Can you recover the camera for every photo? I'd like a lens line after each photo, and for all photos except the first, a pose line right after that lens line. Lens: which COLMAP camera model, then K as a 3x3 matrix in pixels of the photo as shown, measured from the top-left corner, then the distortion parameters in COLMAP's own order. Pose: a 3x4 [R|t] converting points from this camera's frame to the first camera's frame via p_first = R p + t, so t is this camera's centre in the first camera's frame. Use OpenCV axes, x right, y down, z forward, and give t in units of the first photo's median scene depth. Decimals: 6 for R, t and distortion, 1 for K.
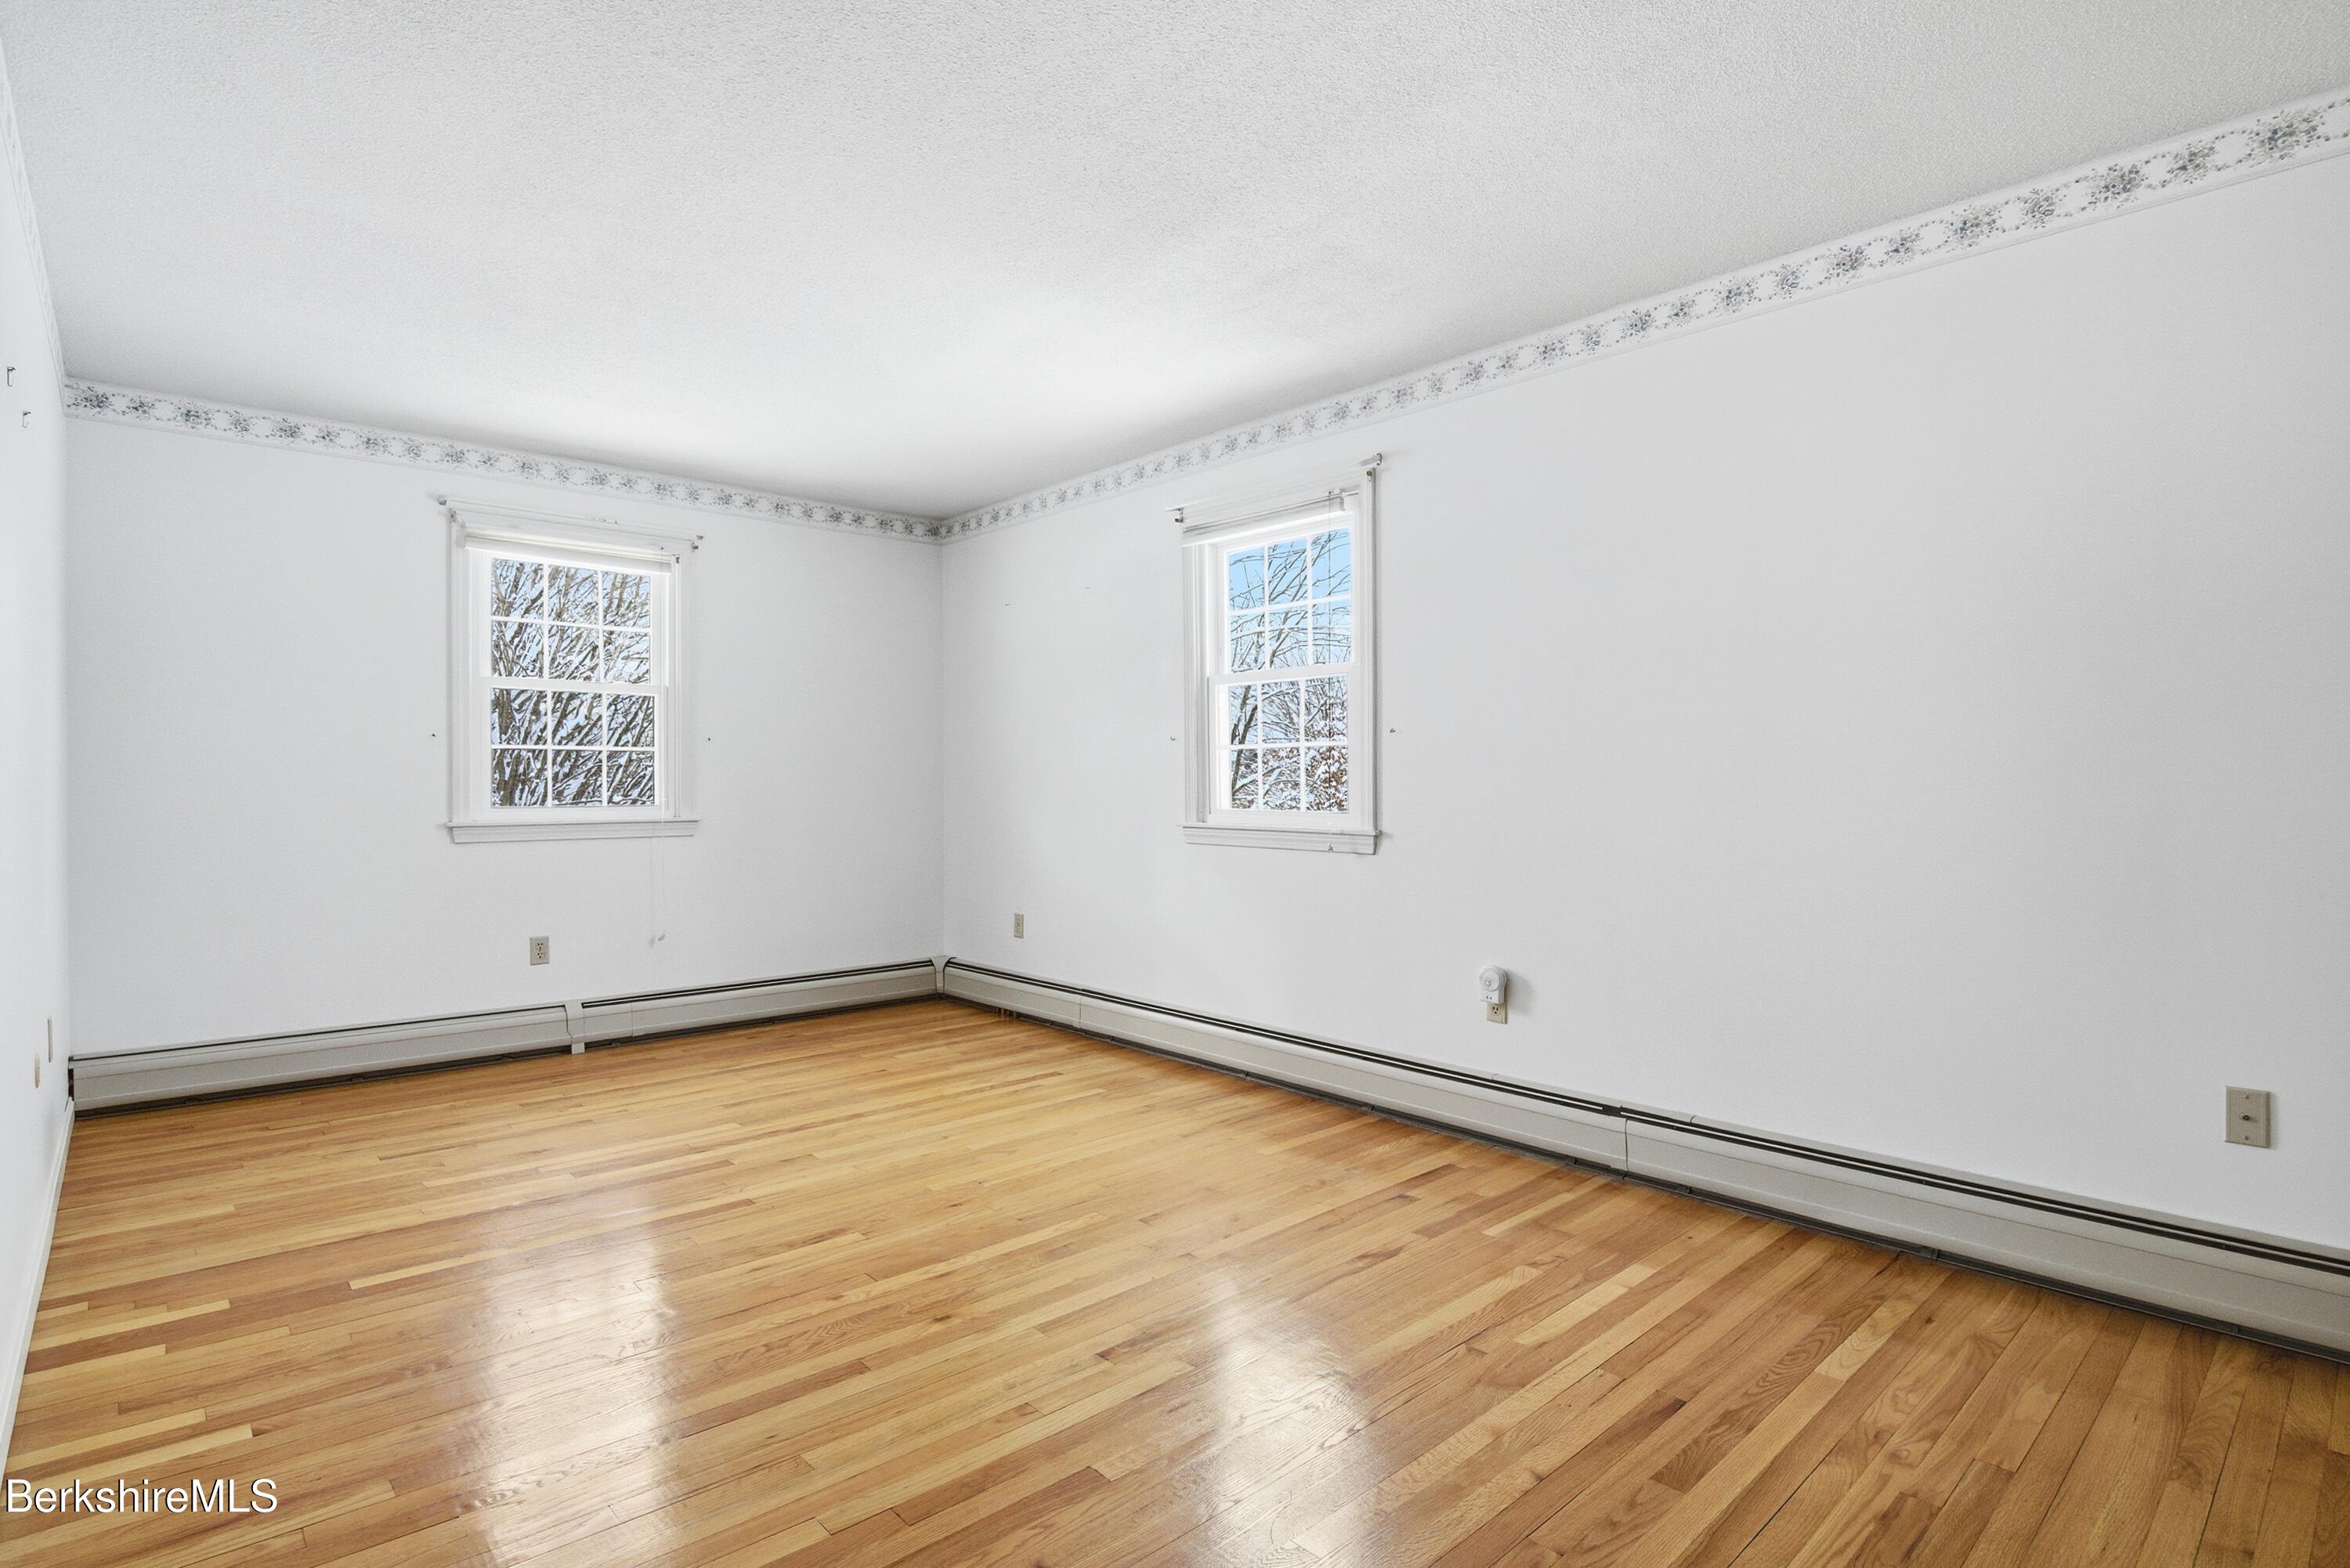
lens RADIAL K [[1149.3, 0, 1149.9], [0, 1149.3, 790.7], [0, 0, 1]] dist [-0.018261, -0.004010]
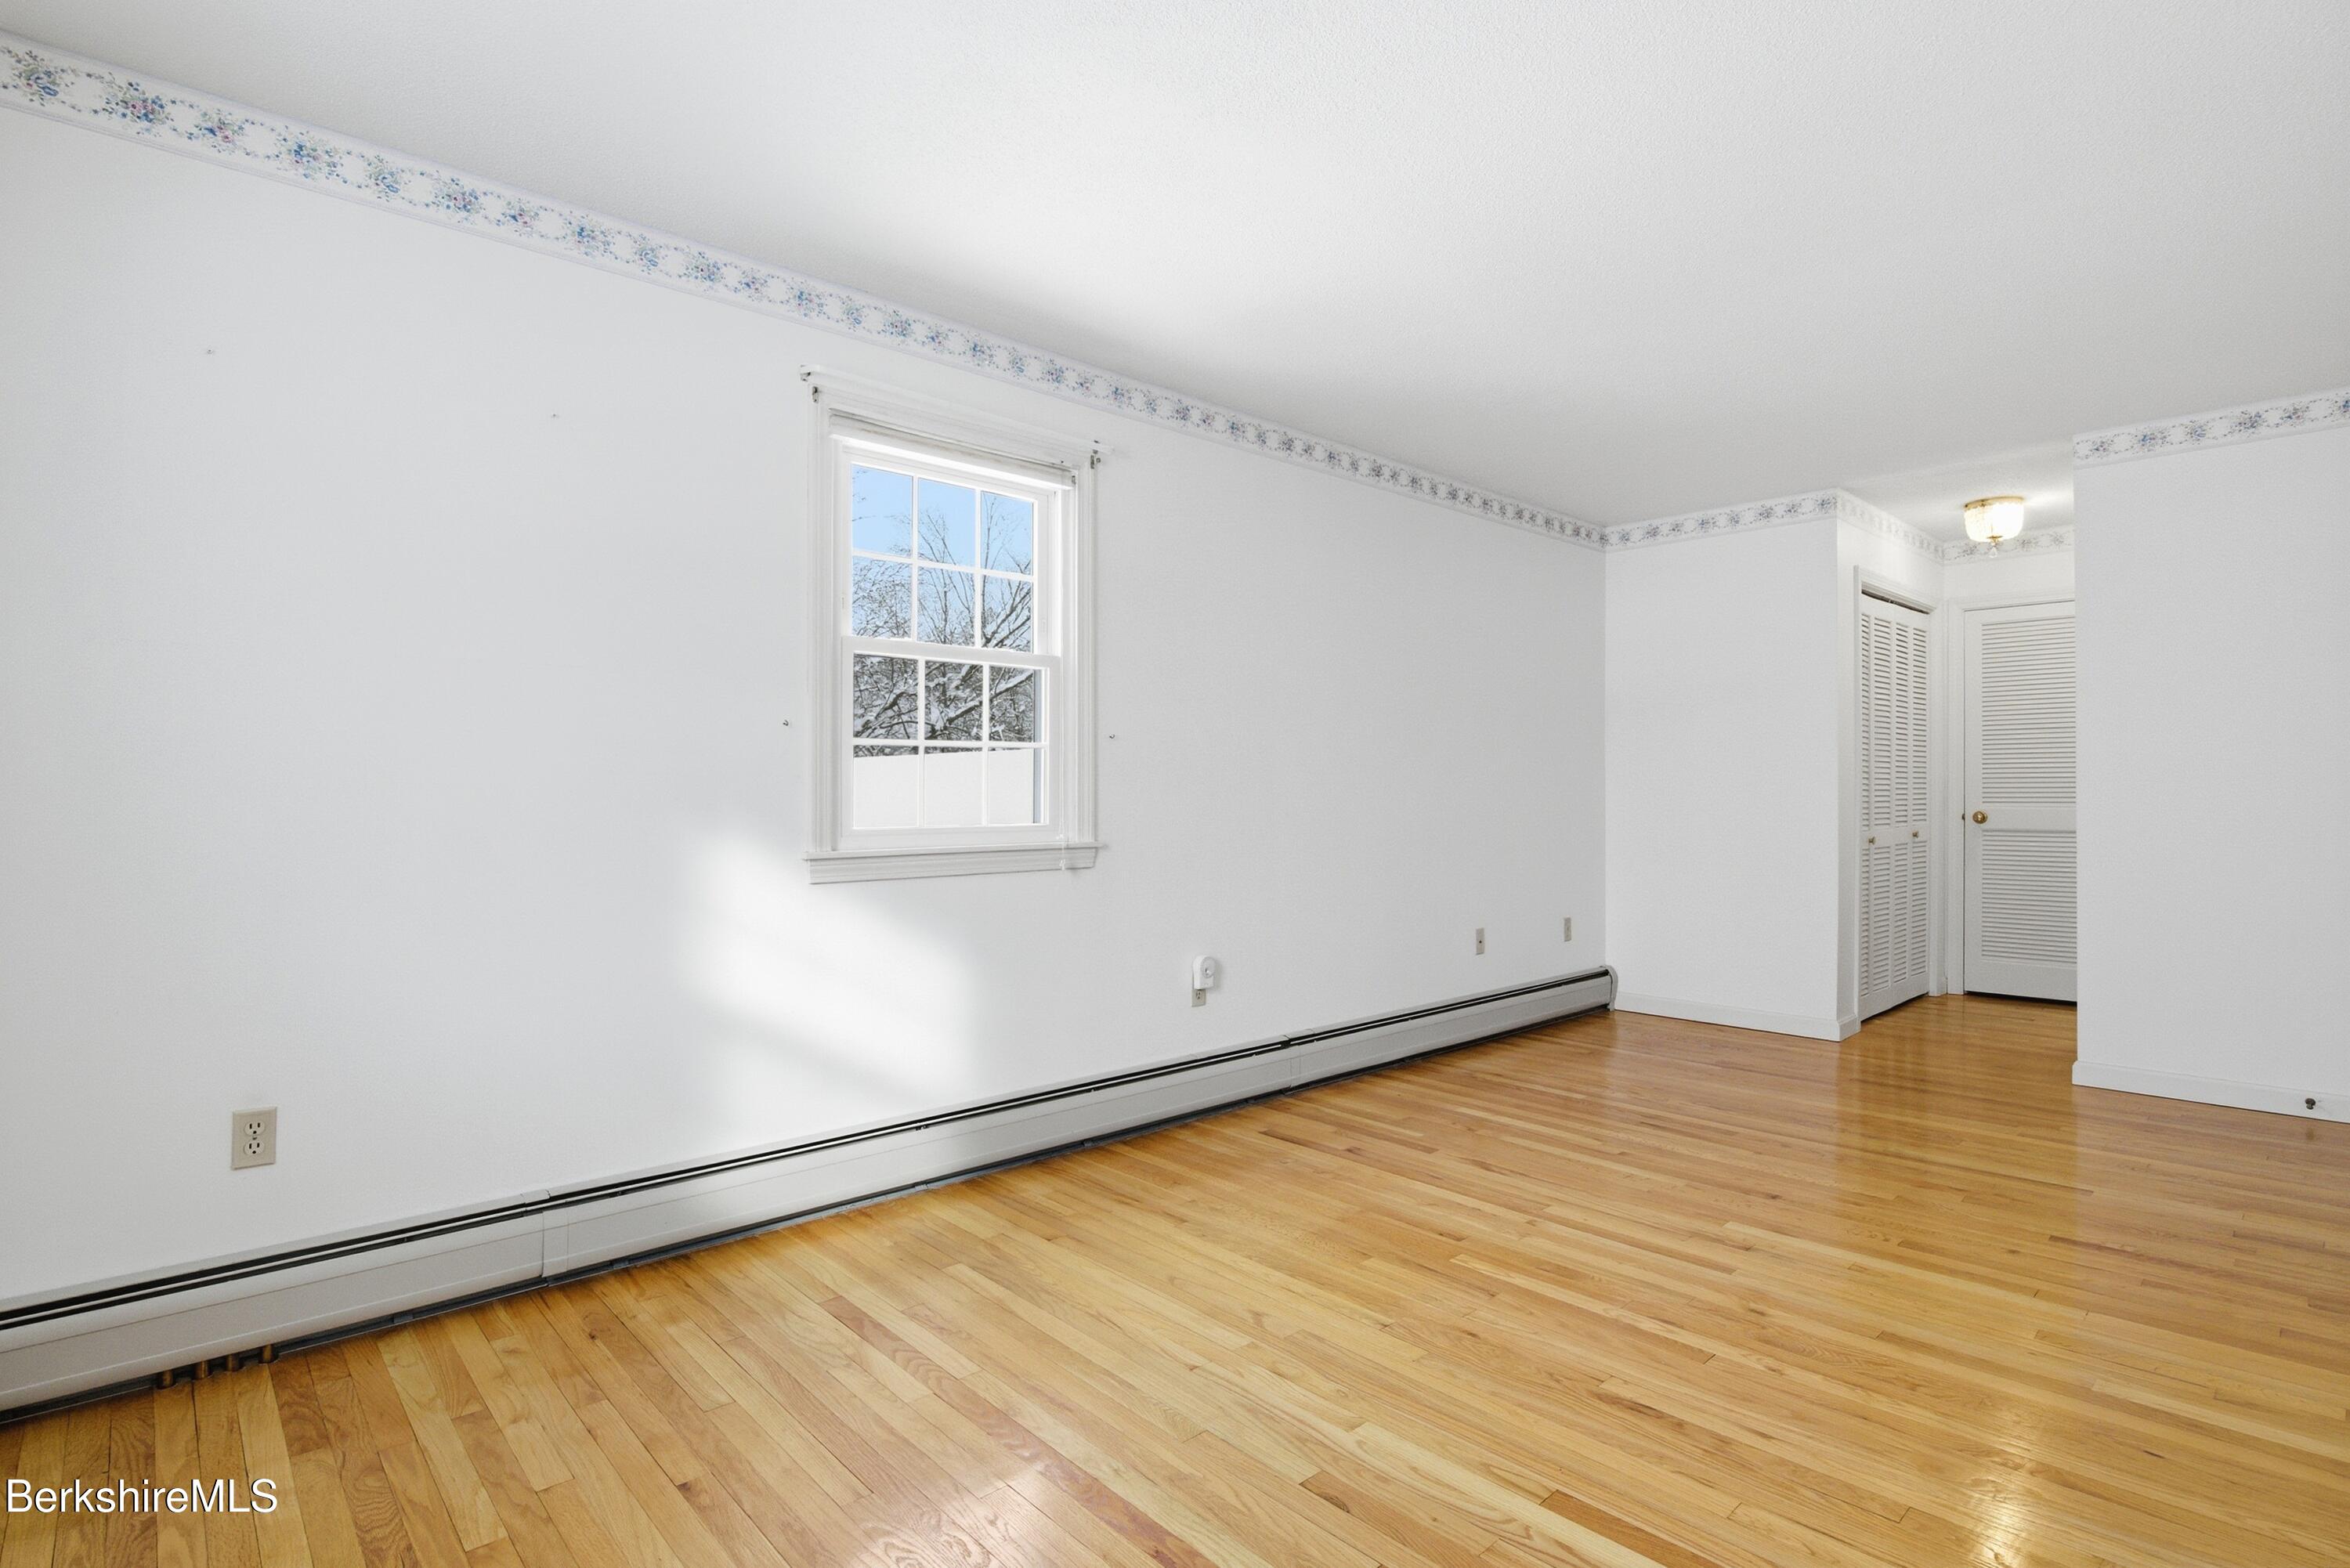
lens RADIAL K [[1149.3, 0, 1179.6], [0, 1149.3, 800.5], [0, 0, 1]] dist [-0.018261, -0.004010]
pose [[-0.017047, -0.008992, 0.999814, -0.736292], [0.008108, 0.999925, 0.009131, -0.005688], [-0.999822, 0.008262, -0.016973, 0.950217]]
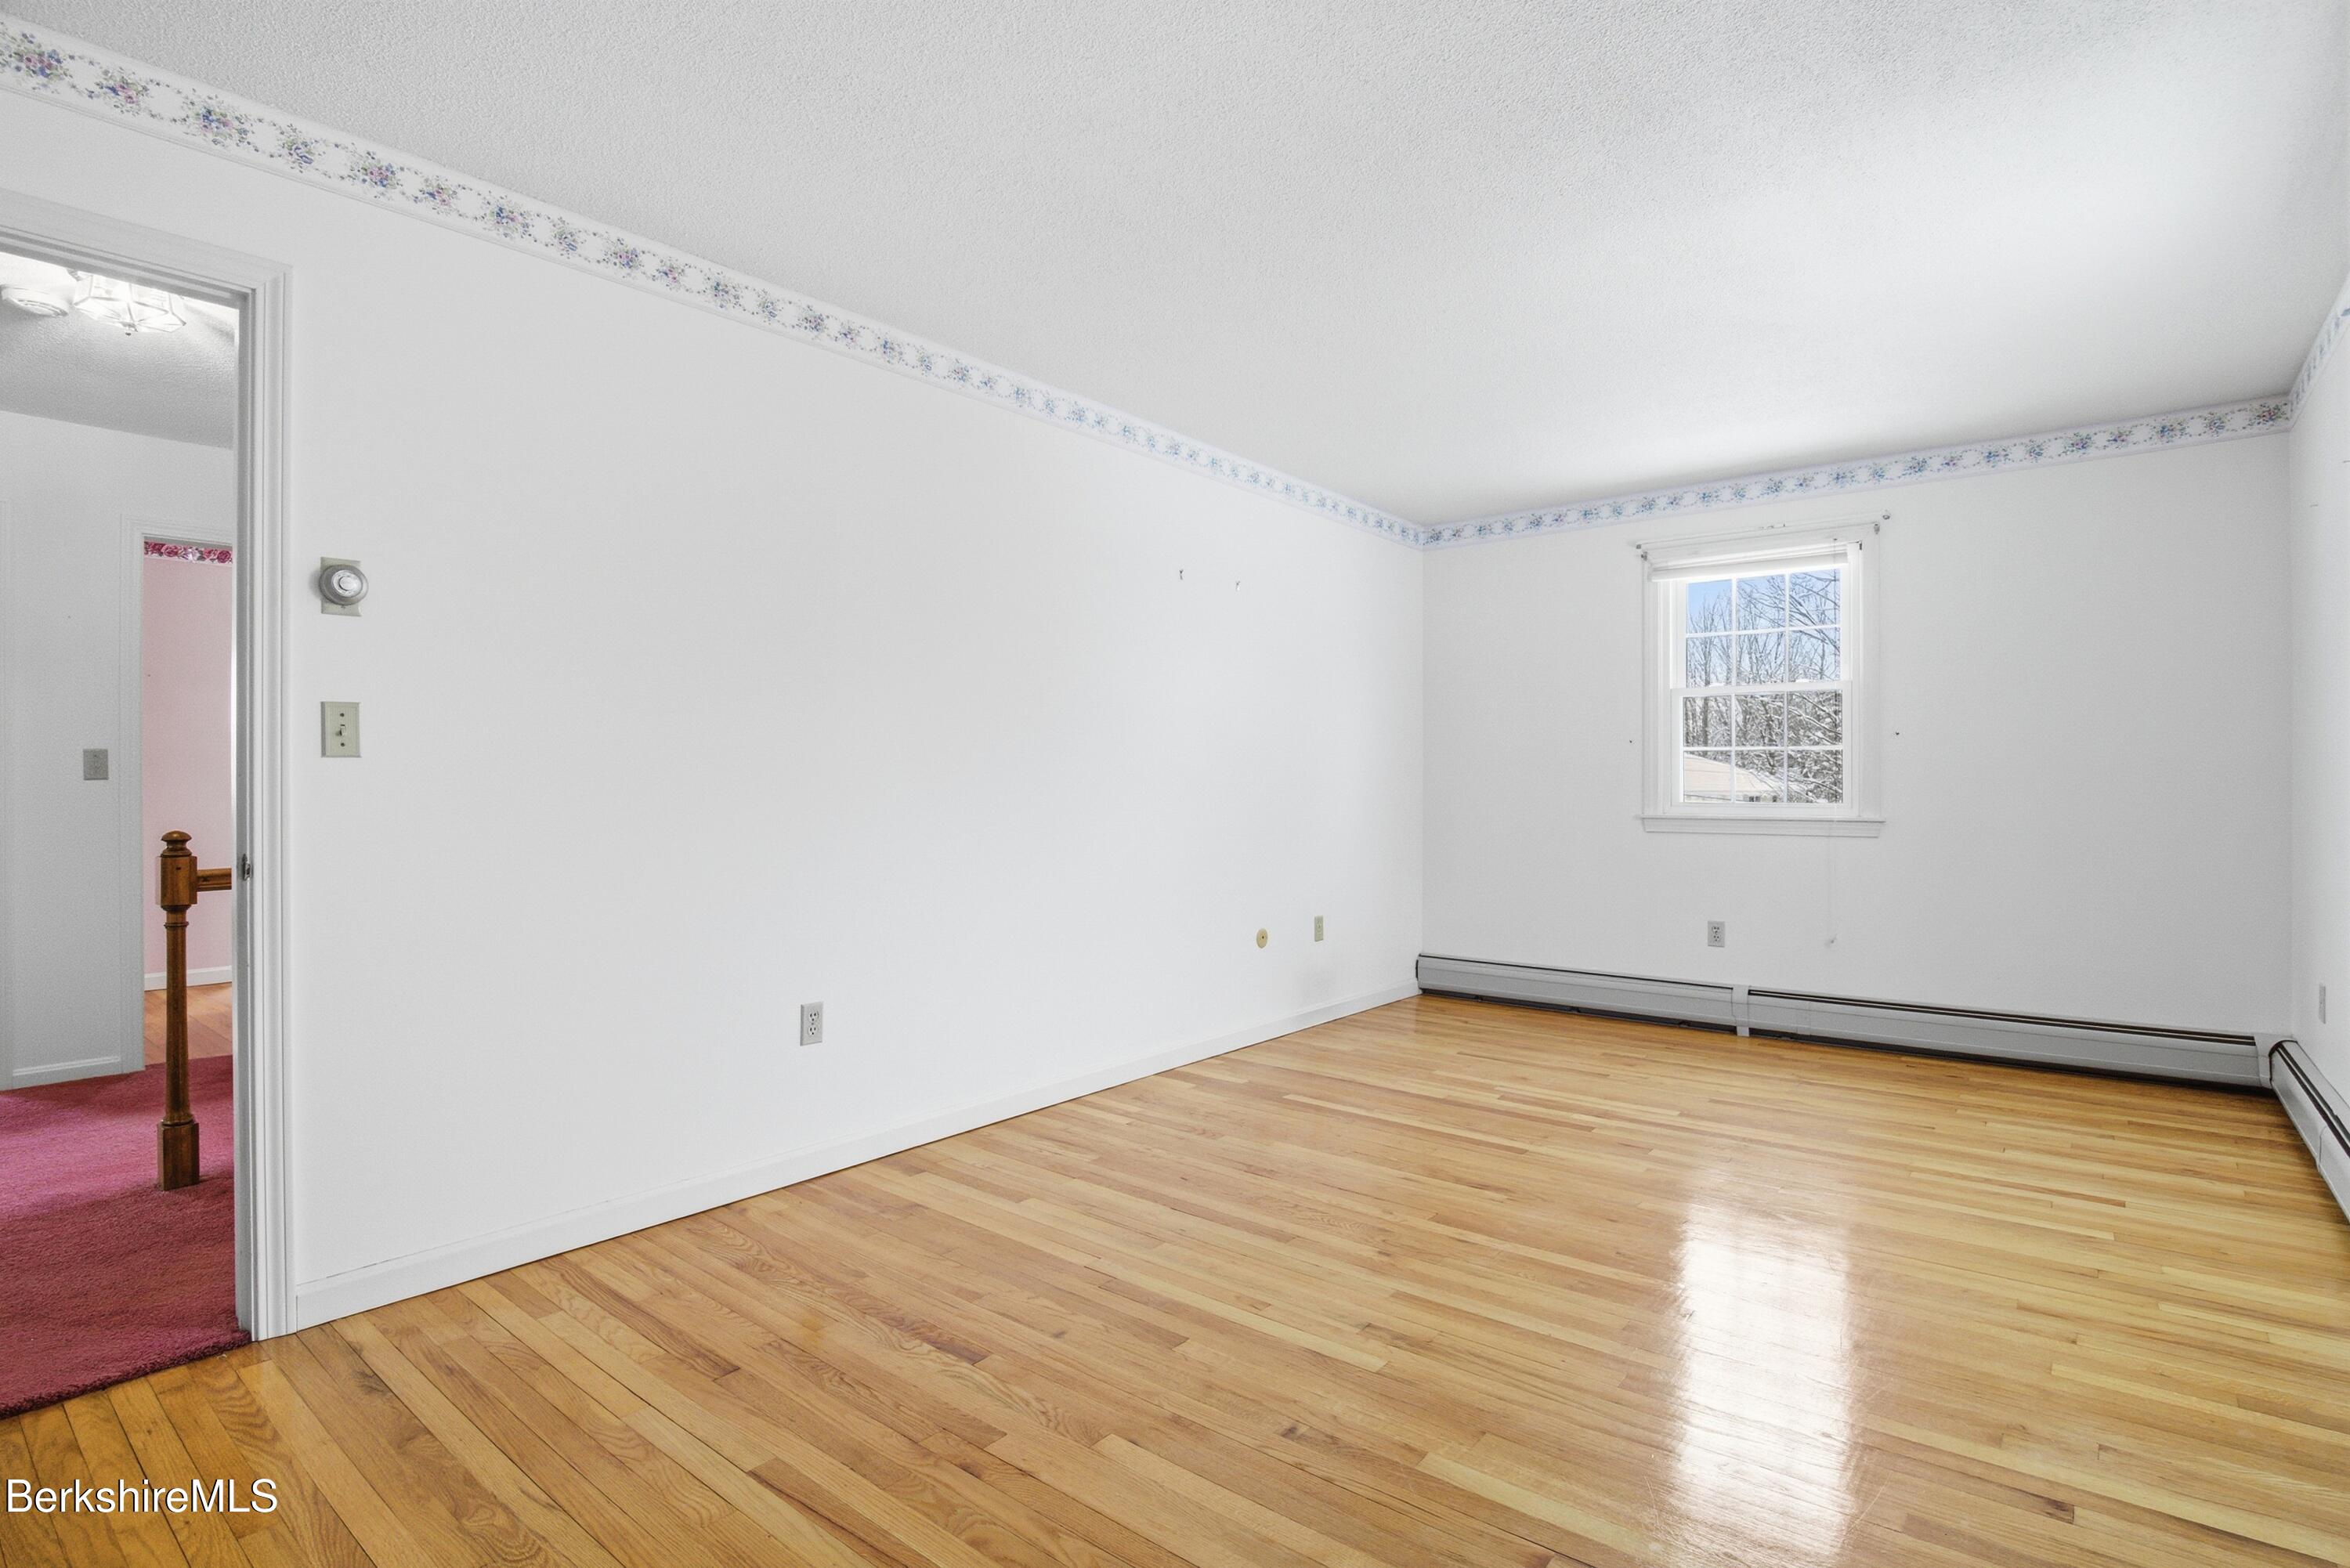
lens RADIAL K [[1149.3, 0, 1186.8], [0, 1149.3, 768.9], [0, 0, 1]] dist [-0.018261, -0.004010]
pose [[0.168587, -0.011544, -0.985619, 0.560314], [-0.008043, 0.999882, -0.013087, 0.000405], [0.985654, 0.010133, 0.168474, 0.381335]]
